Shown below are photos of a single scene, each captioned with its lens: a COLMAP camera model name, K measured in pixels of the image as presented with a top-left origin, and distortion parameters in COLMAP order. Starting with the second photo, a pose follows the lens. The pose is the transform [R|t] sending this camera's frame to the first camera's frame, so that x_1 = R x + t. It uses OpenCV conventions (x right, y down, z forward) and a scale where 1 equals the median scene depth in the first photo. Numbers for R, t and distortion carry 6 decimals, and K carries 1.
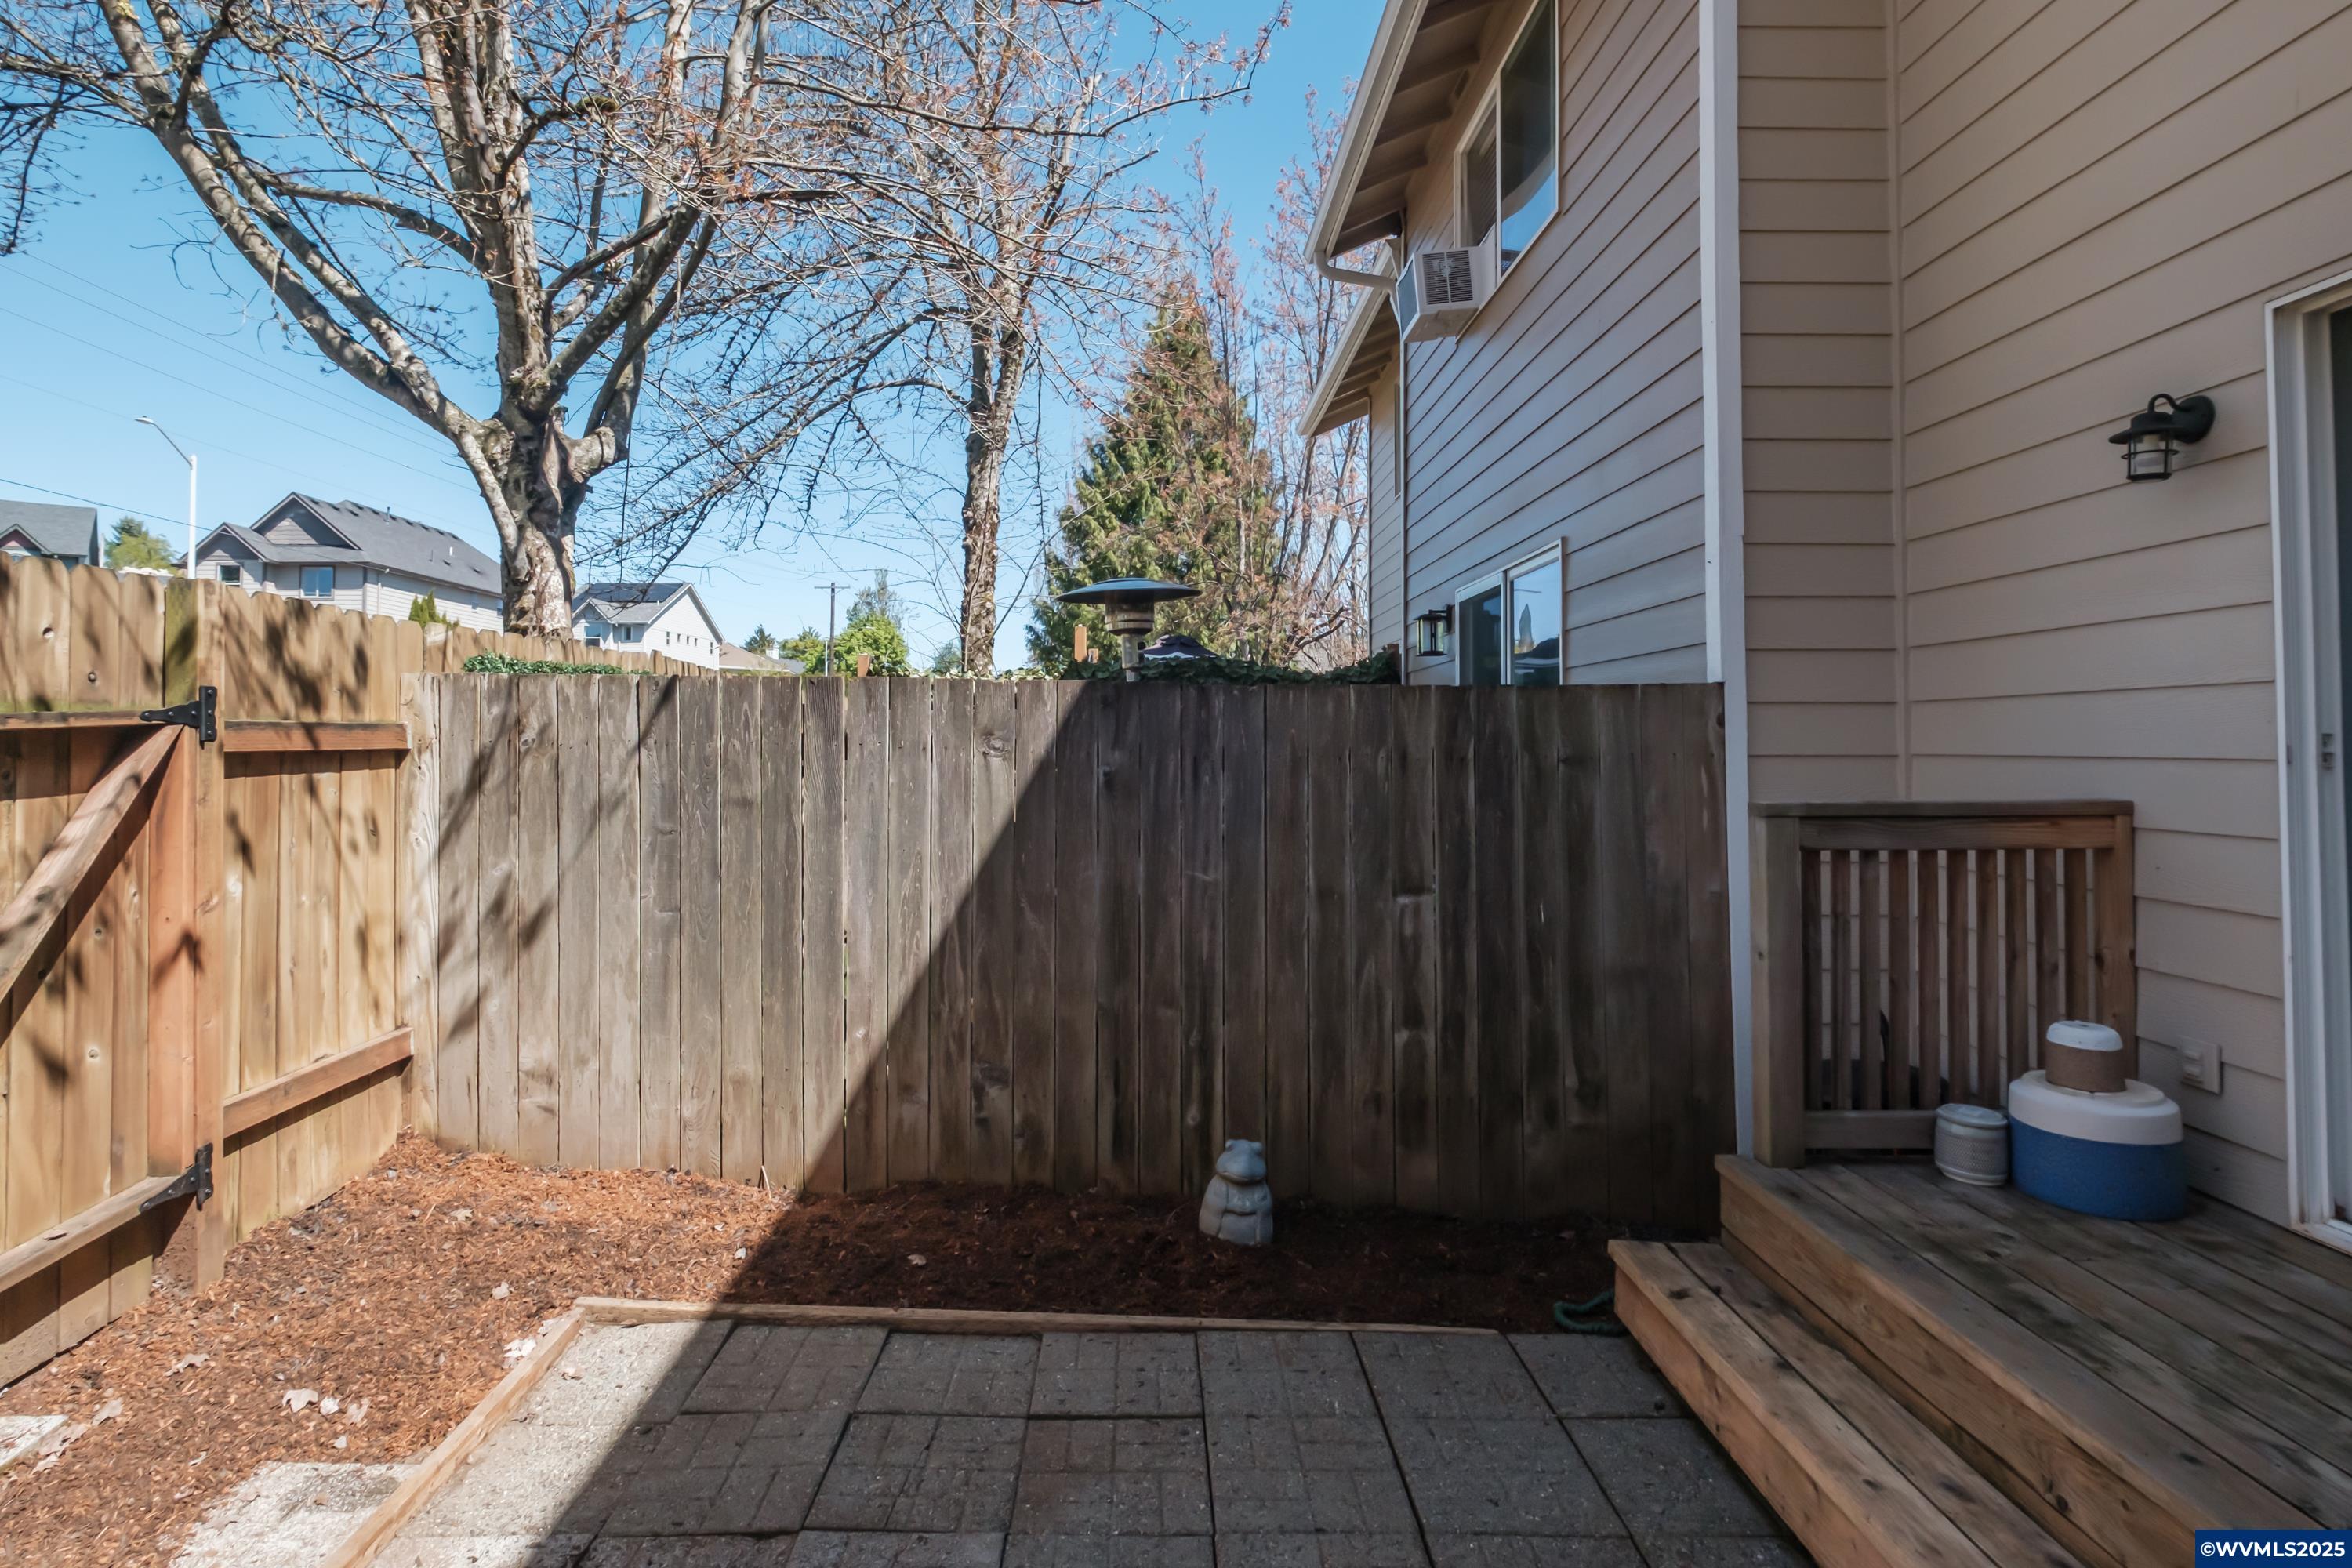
lens RADIAL K [[1187.4, 0, 1158.0], [0, 1187.4, 717.6], [0, 0, 1]] dist [0.000809, -0.002455]
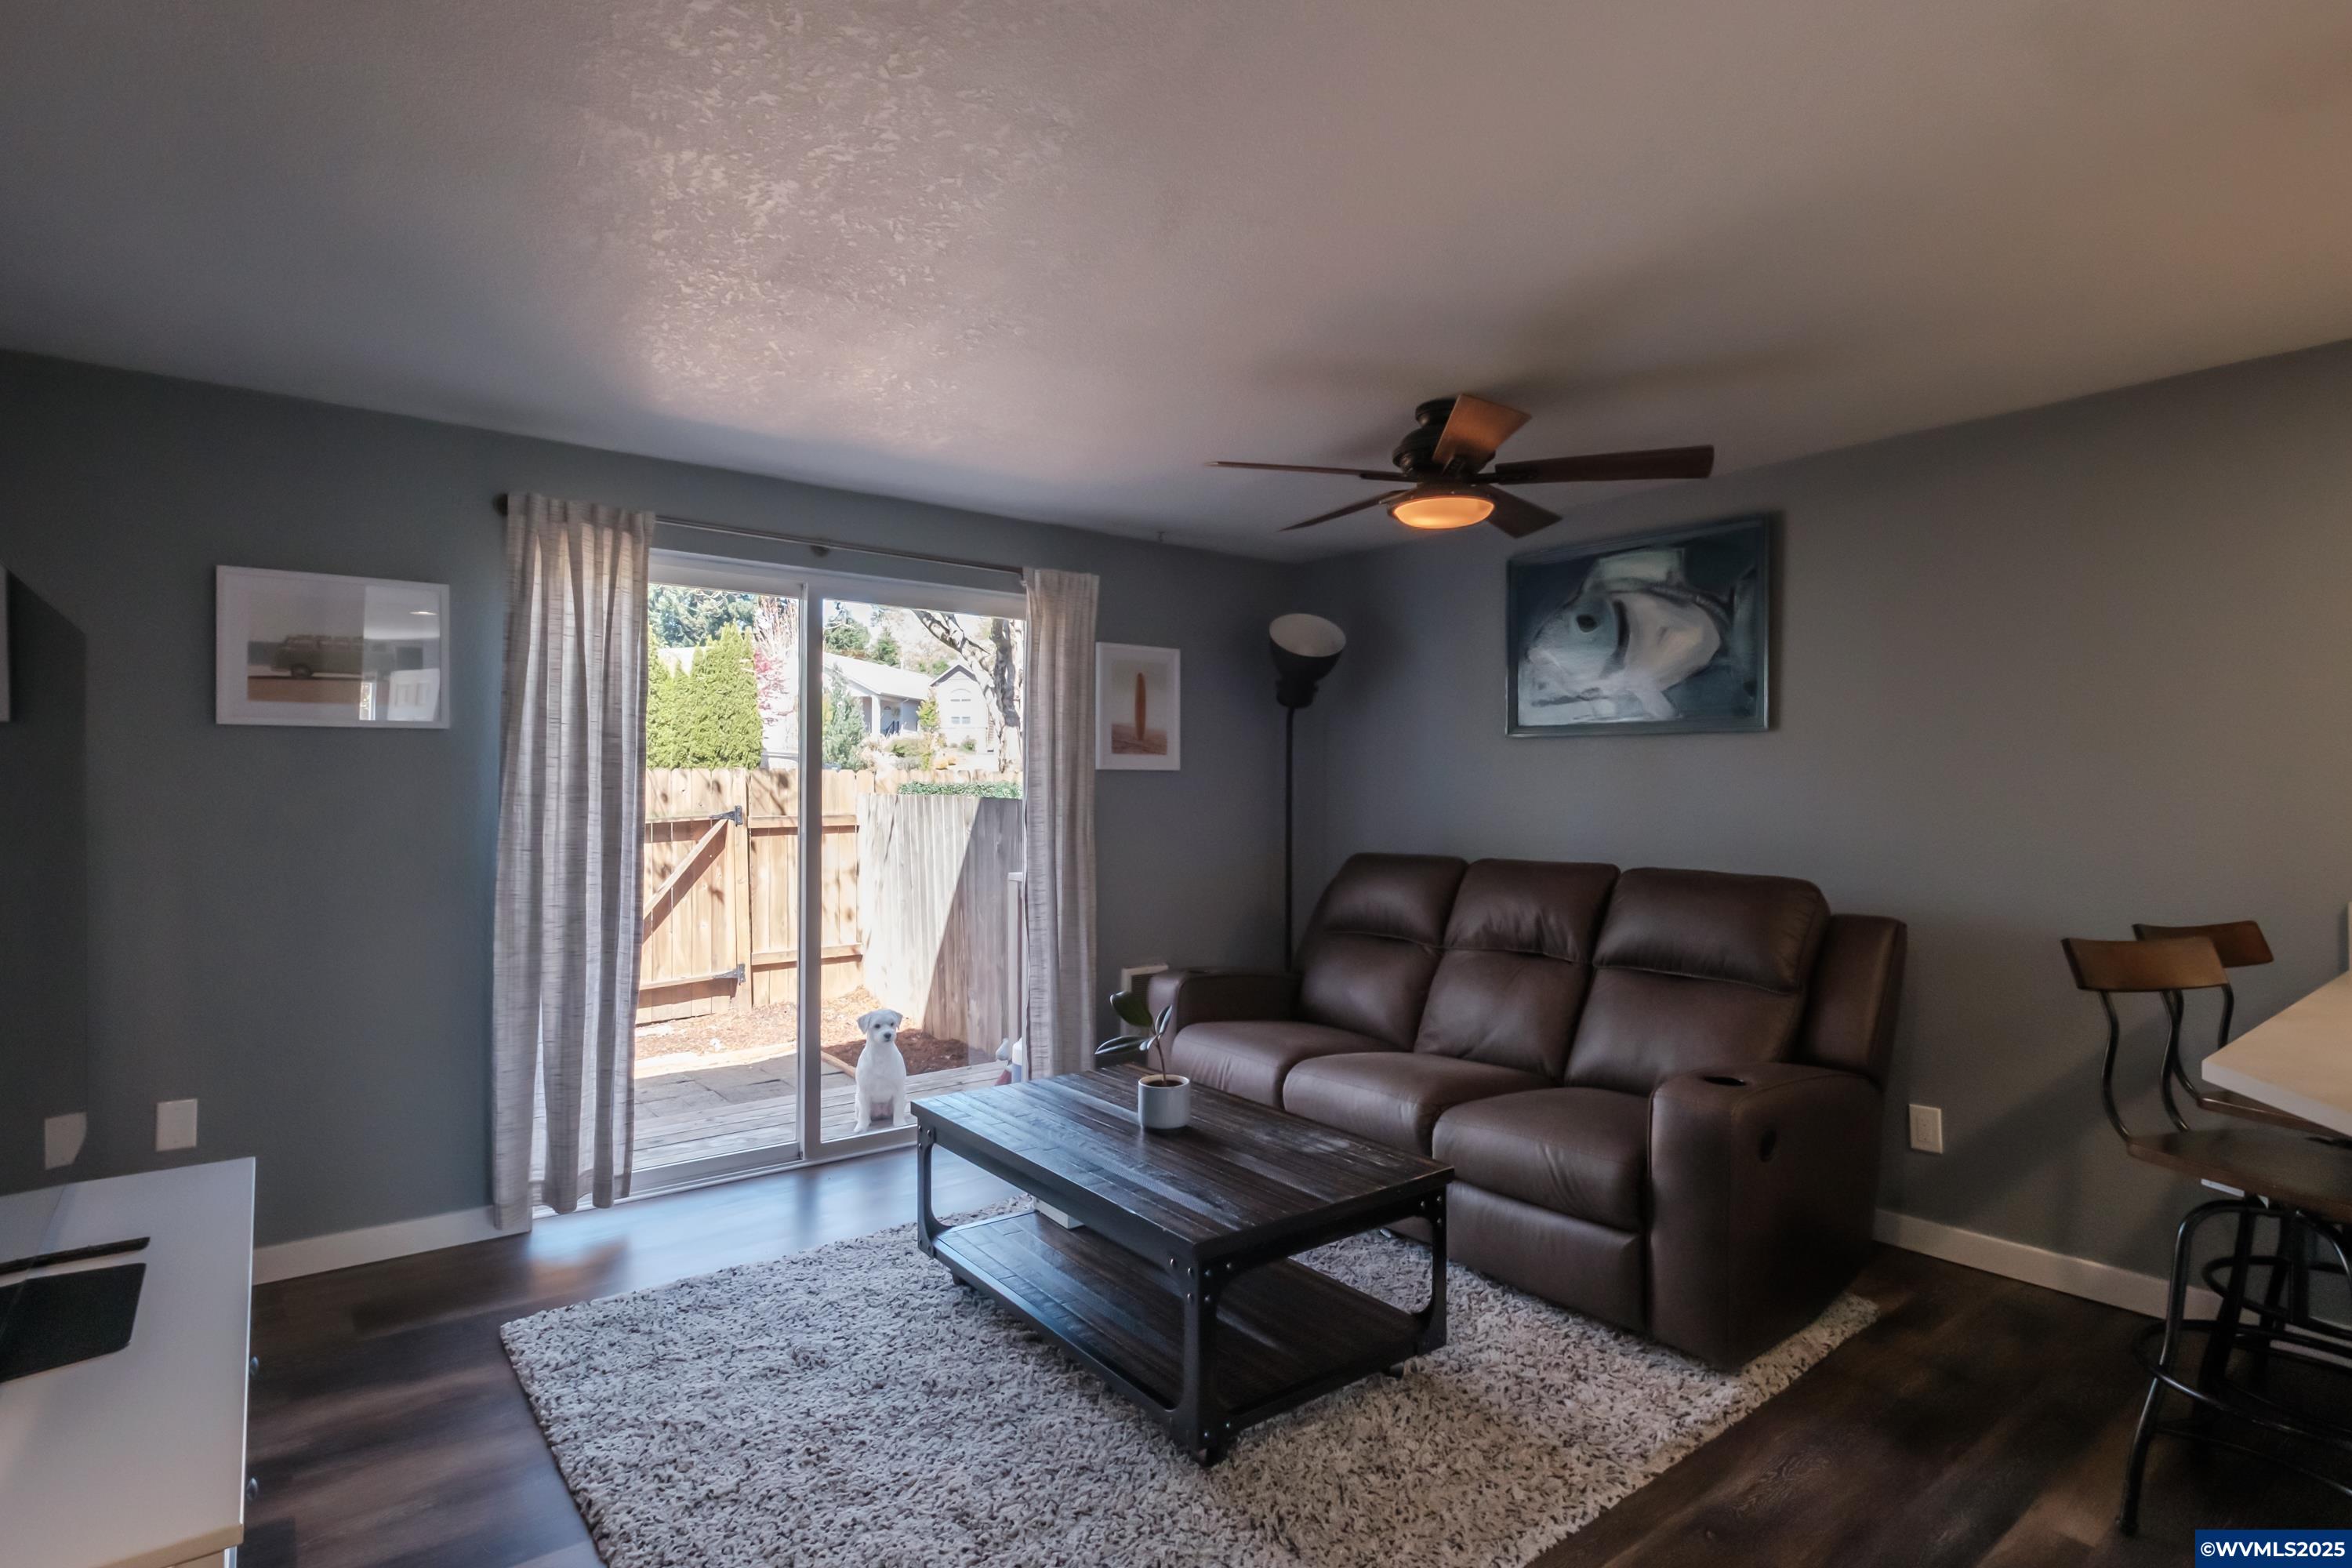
lens RADIAL K [[1187.4, 0, 1177.4], [0, 1187.4, 777.8], [0, 0, 1]] dist [0.000809, -0.002455]
pose [[0.617269, -0.007968, -0.786711, 1.745774], [0.014719, 0.999891, 0.001422, -0.065878], [0.786614, -0.012458, 0.617319, 0.042421]]
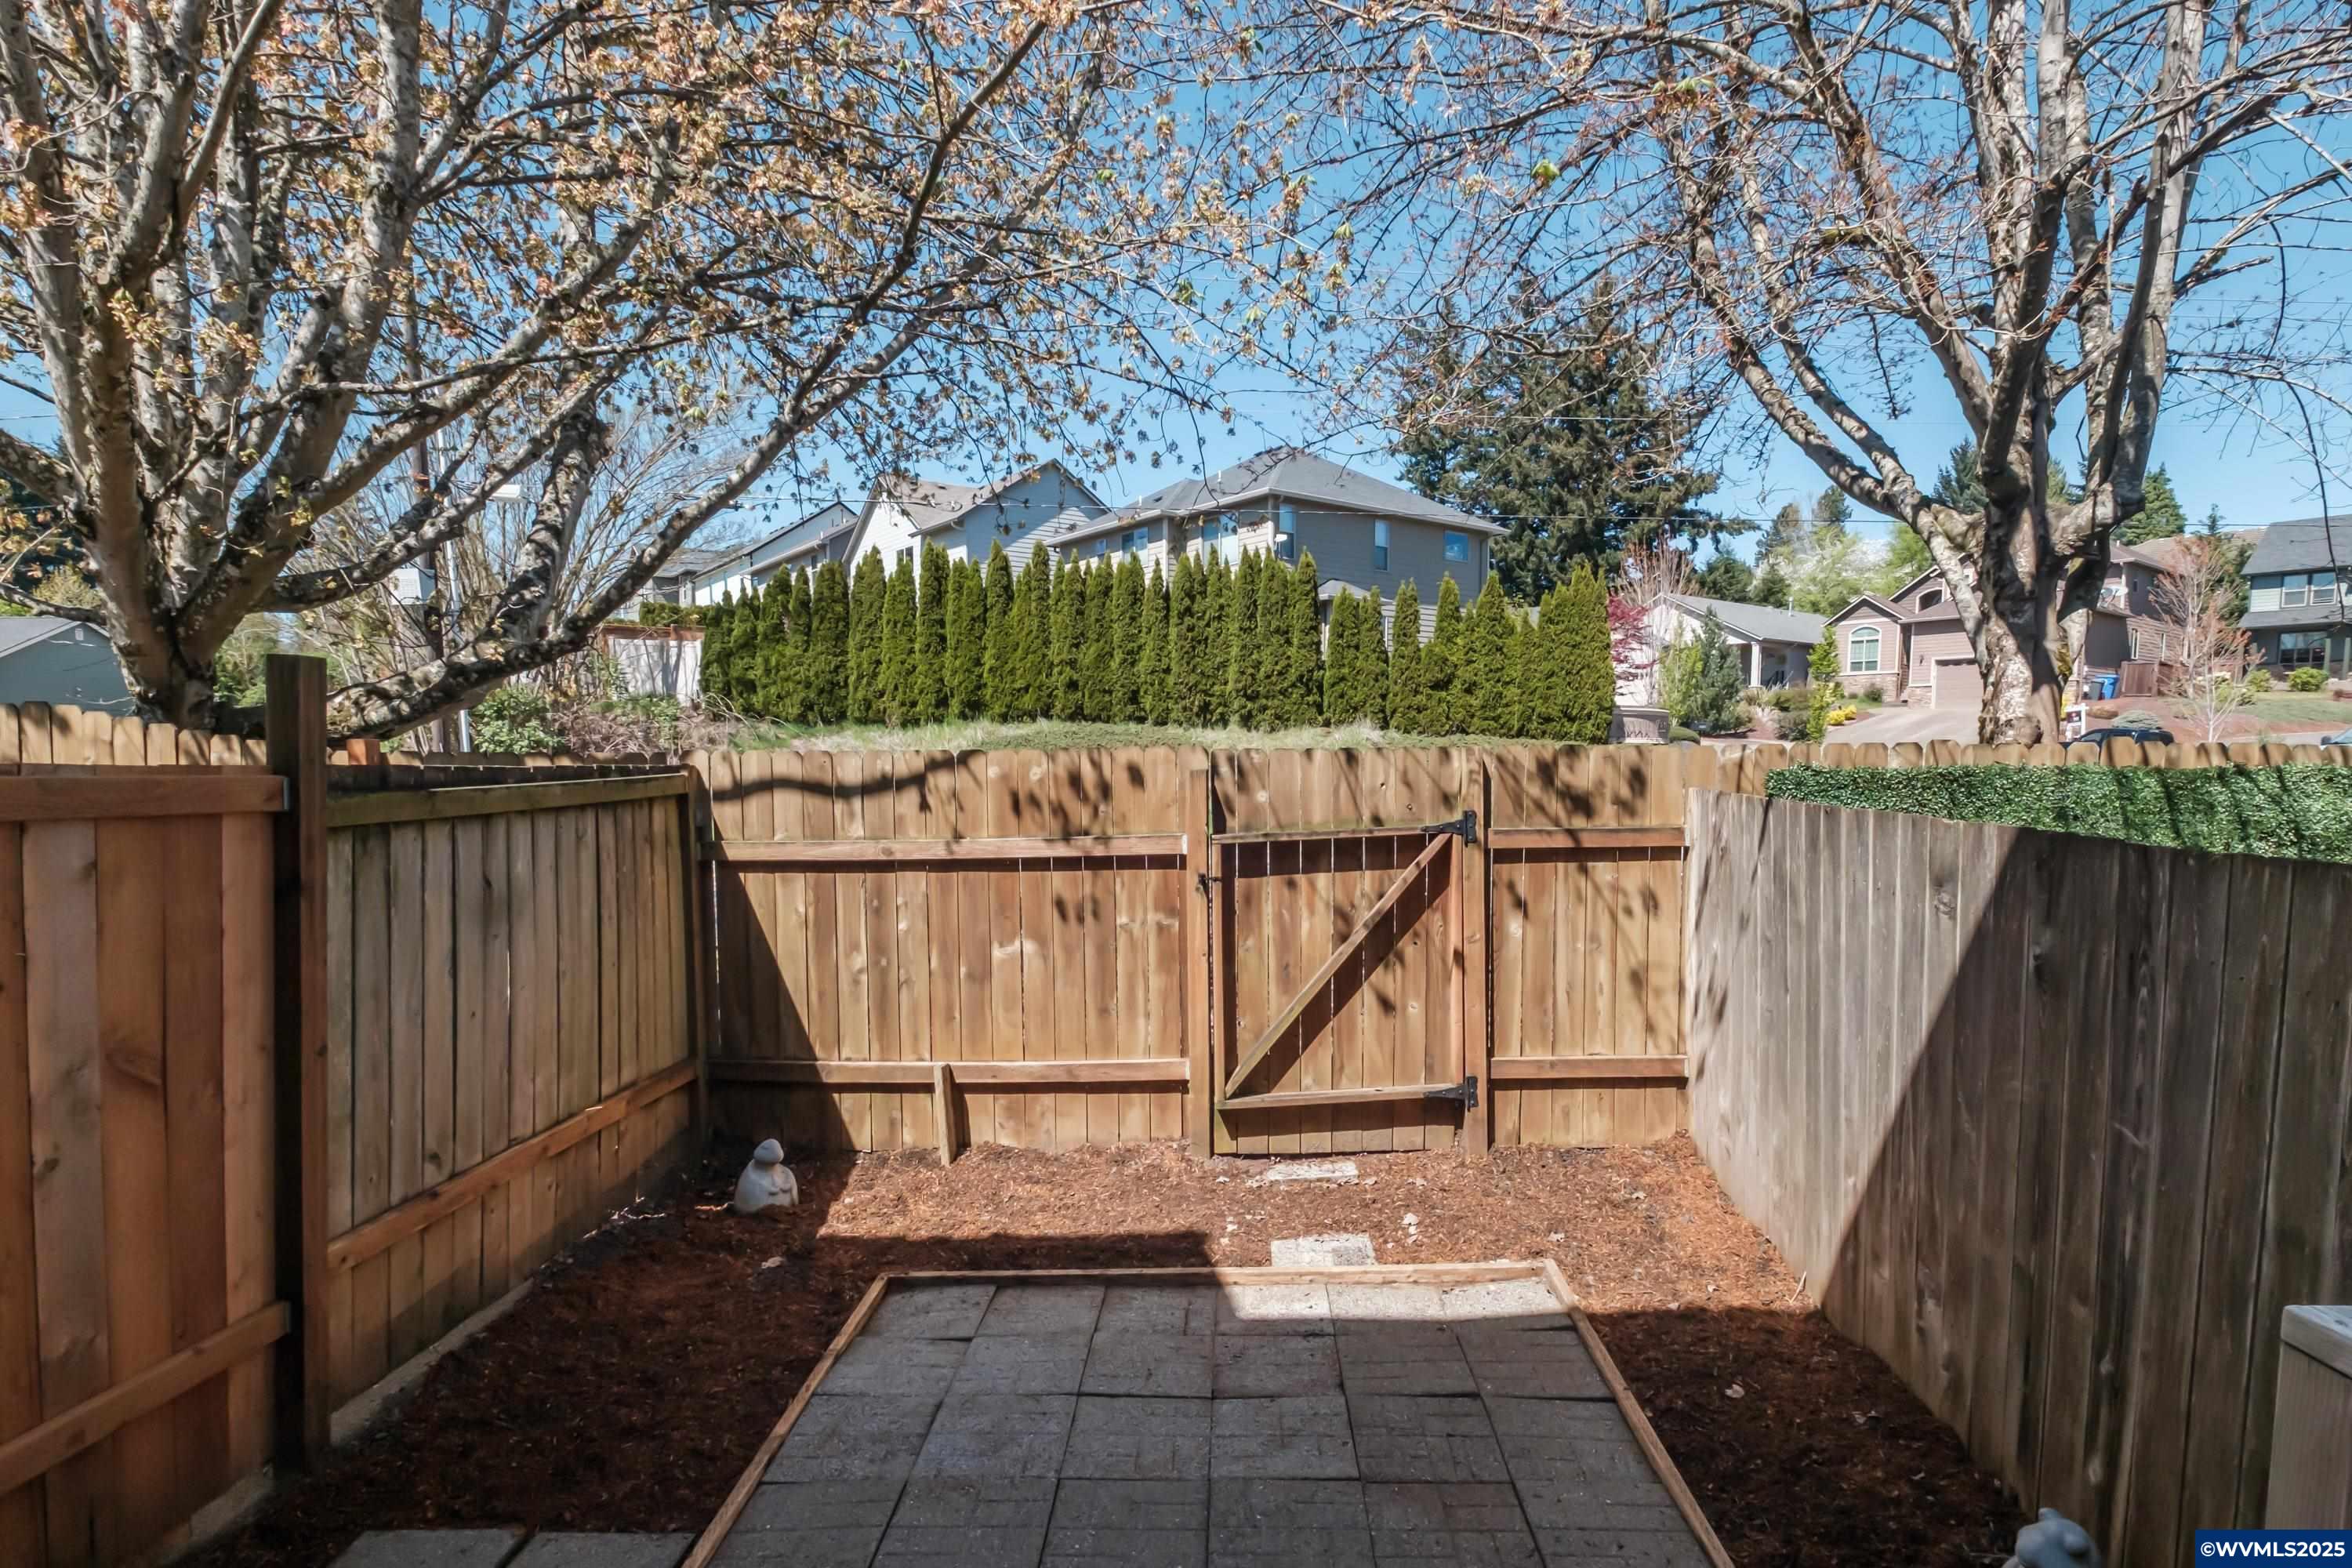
lens RADIAL K [[1187.4, 0, 1205.2], [0, 1187.4, 861.5], [0, 0, 1]] dist [0.000809, -0.002455]
pose [[-0.015555, 0.093721, -0.995477, 0.725466], [0.023953, 0.995347, 0.093334, -0.097457], [0.999592, -0.022393, -0.017728, 0.529933]]
